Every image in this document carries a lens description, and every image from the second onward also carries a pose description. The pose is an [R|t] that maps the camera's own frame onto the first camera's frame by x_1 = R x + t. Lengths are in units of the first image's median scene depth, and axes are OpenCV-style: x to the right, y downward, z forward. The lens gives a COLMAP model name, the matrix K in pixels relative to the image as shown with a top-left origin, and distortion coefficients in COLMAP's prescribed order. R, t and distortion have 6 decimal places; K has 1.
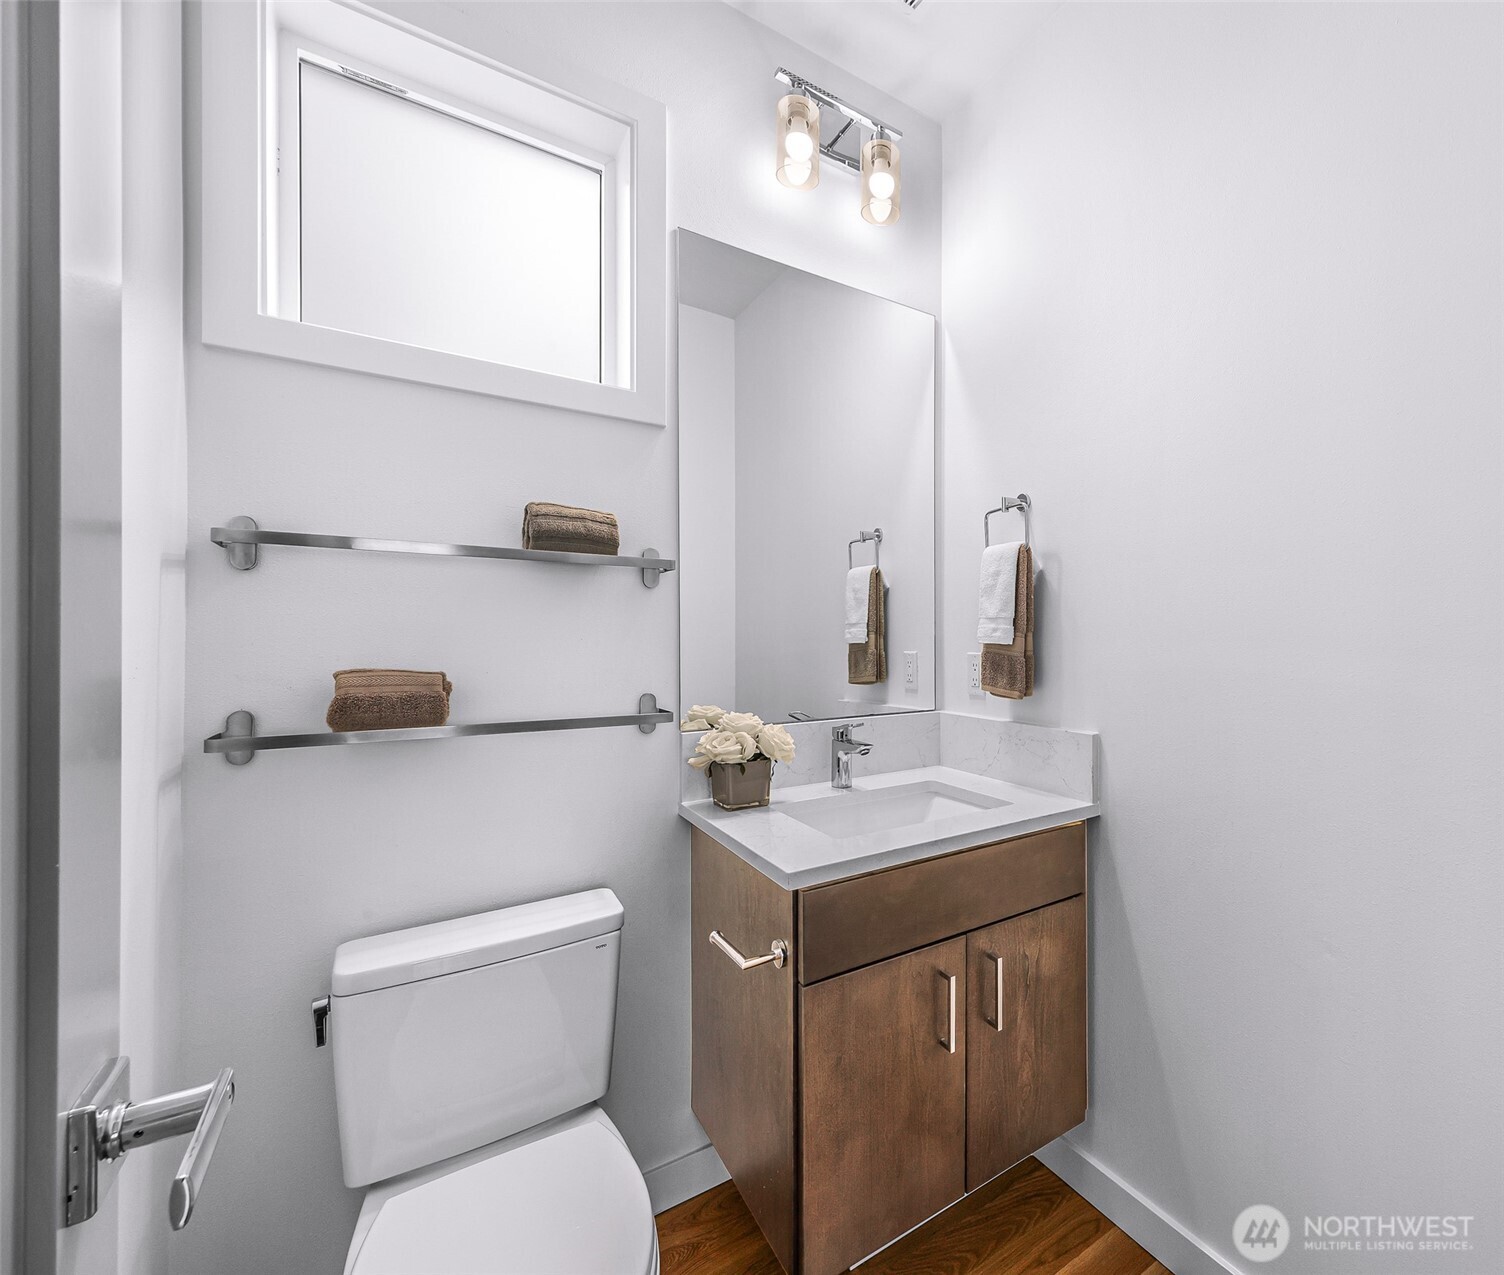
lens RADIAL K [[677.2, 0, 921.8], [0, 677.2, 643.7], [0, 0, 1]] dist [0.000307, 0.000350]
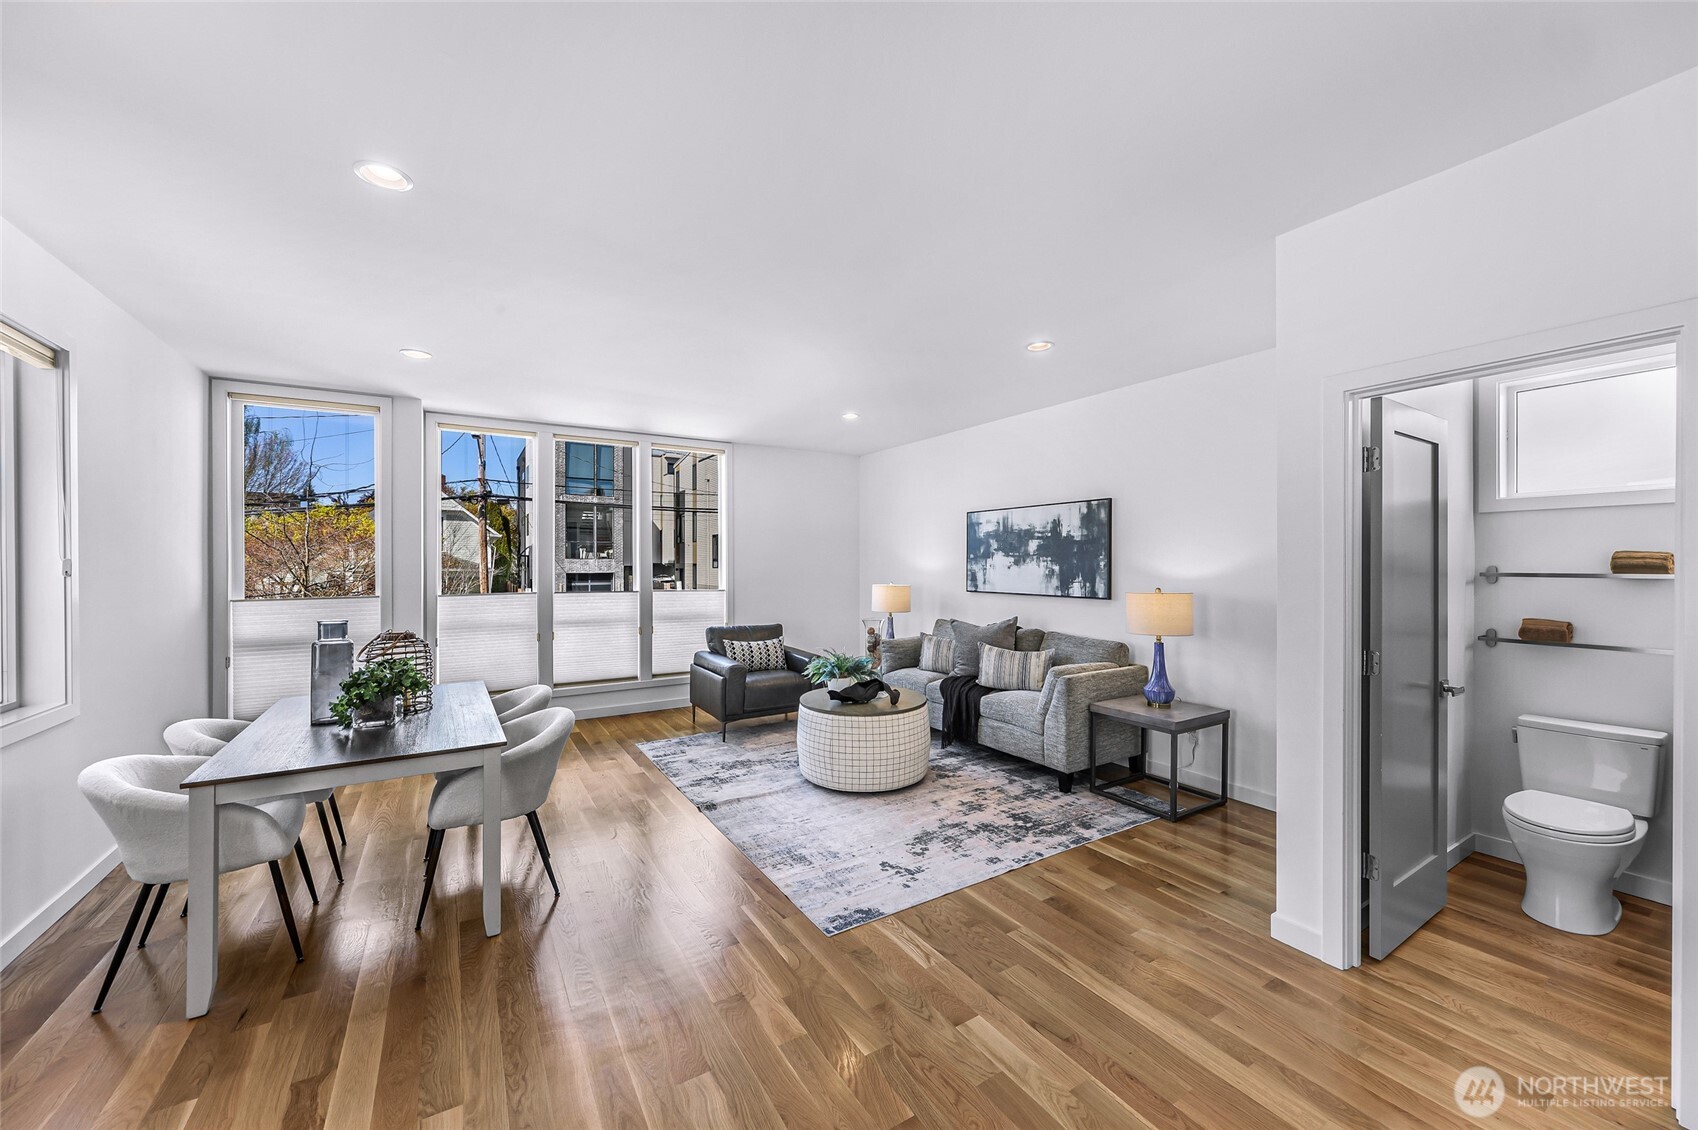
lens RADIAL K [[633.5, 0, 850.4], [0, 633.5, 565.2], [0, 0, 1]] dist [0.006779, -0.000231]
pose [[-0.087825, 0.000329, -0.996136, 1.850344], [-0.006472, 0.999979, 0.000900, -0.150318], [0.996115, 0.006526, -0.087821, -1.424521]]
